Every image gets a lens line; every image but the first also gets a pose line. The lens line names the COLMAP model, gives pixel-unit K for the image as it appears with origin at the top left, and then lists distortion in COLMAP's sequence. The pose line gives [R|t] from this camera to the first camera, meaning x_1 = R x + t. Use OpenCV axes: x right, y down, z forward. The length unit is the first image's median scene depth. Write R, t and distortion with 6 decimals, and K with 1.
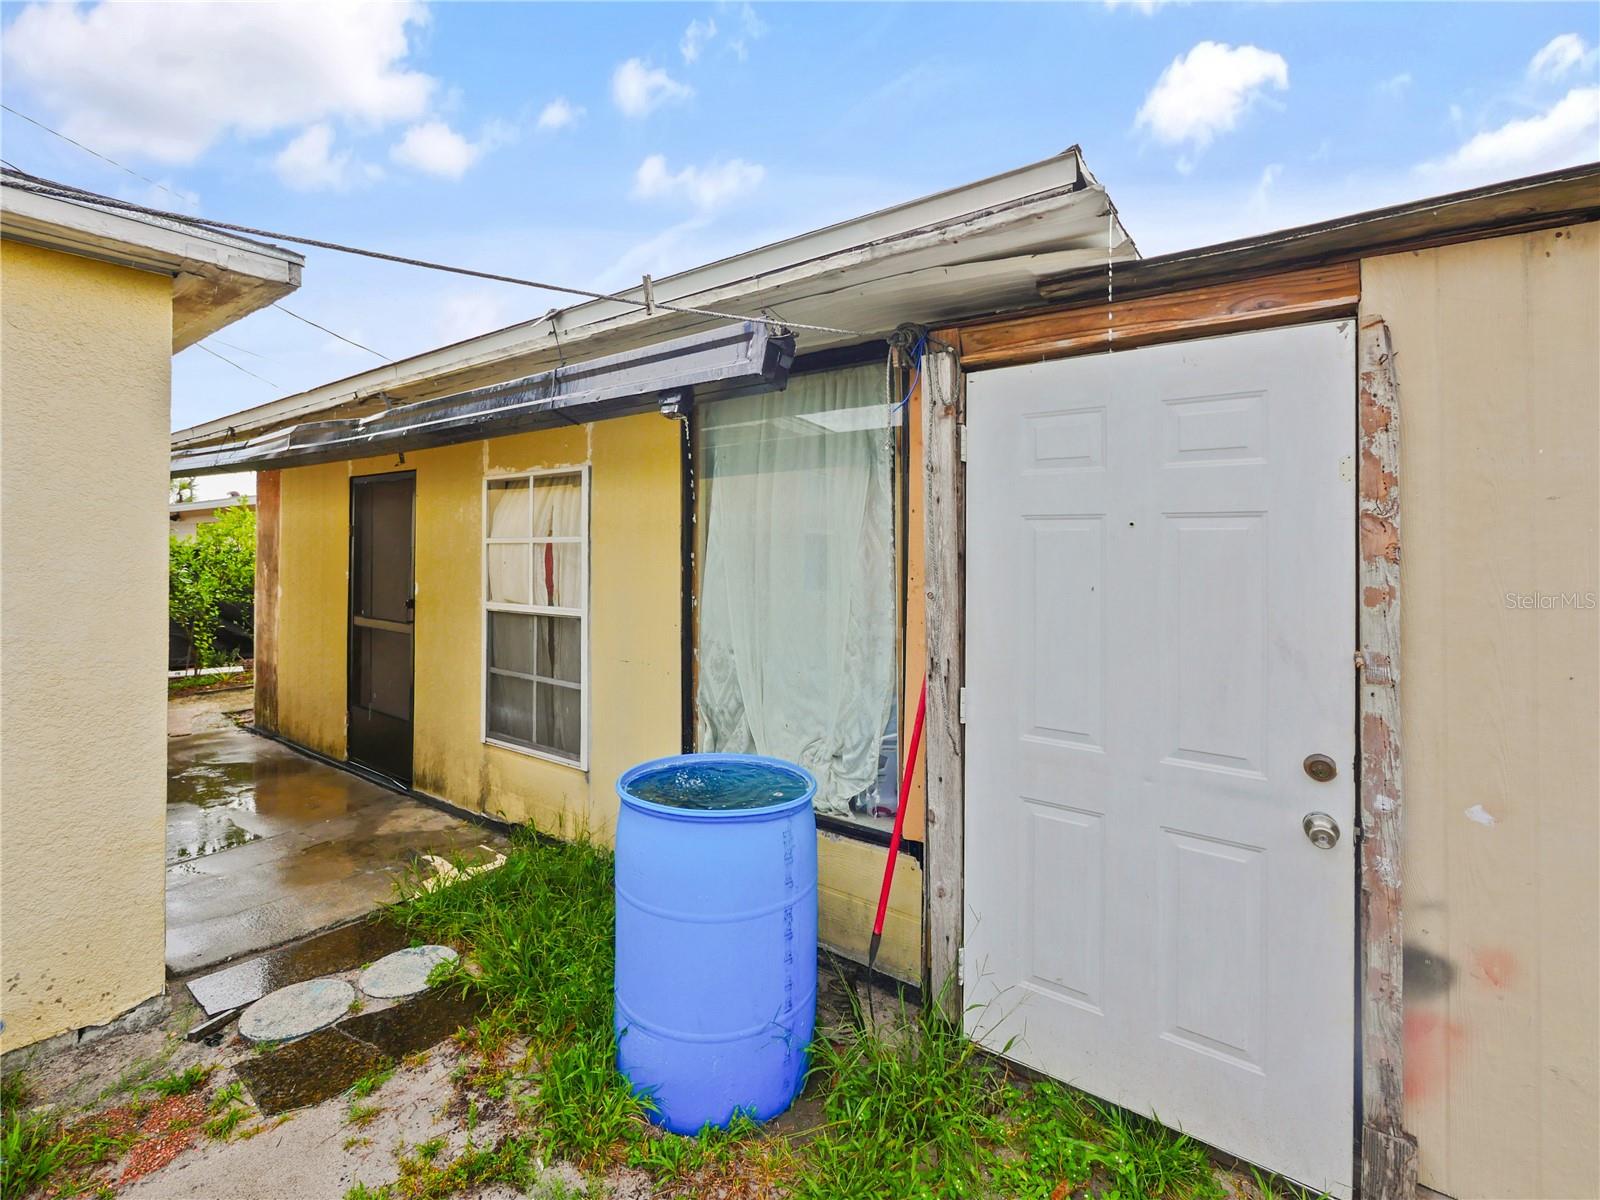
lens RADIAL K [[712.1, 0, 781.0], [0, 712.1, 554.0], [0, 0, 1]] dist [-0.005028, -0.000156]
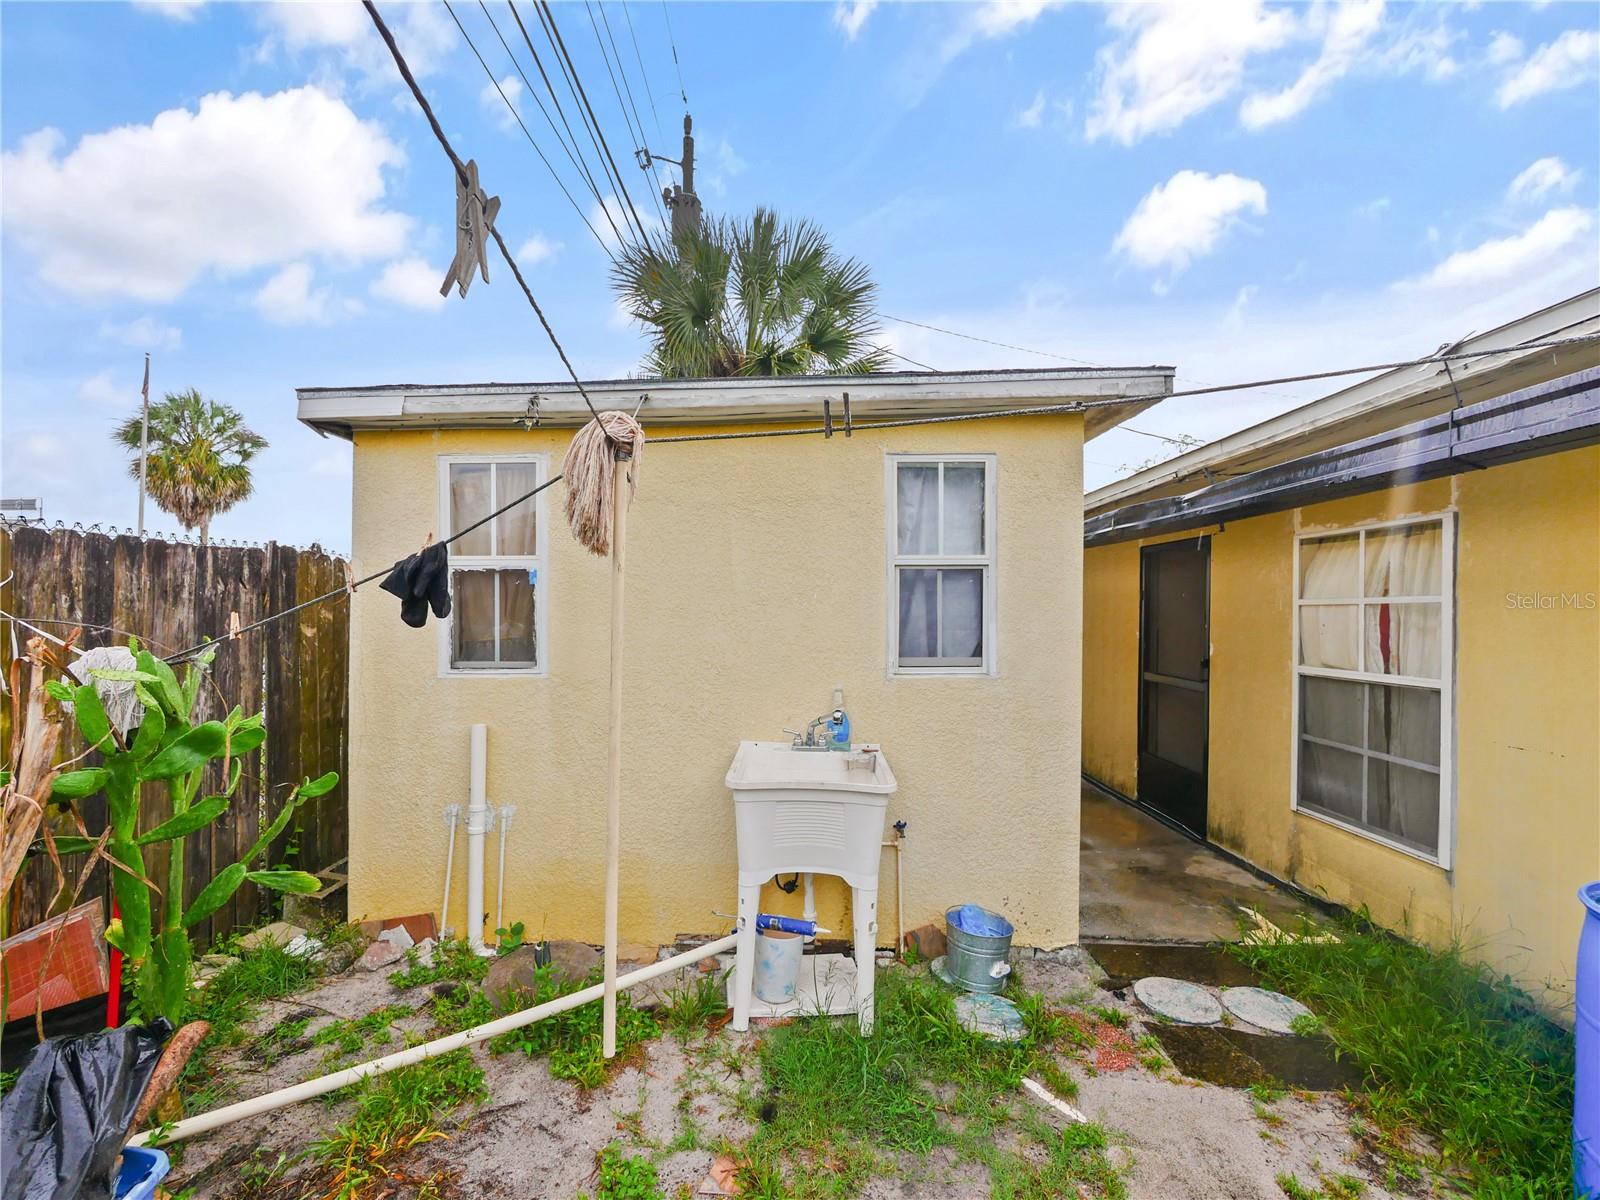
lens RADIAL K [[696.9, 0, 797.2], [0, 696.9, 620.7], [0, 0, 1]] dist [-0.002053, -0.000480]
pose [[0.597388, -0.000210, -0.801952, -0.075861], [0.009096, 0.999937, 0.006513, -0.007043], [0.801900, -0.011185, 0.597353, -0.129957]]
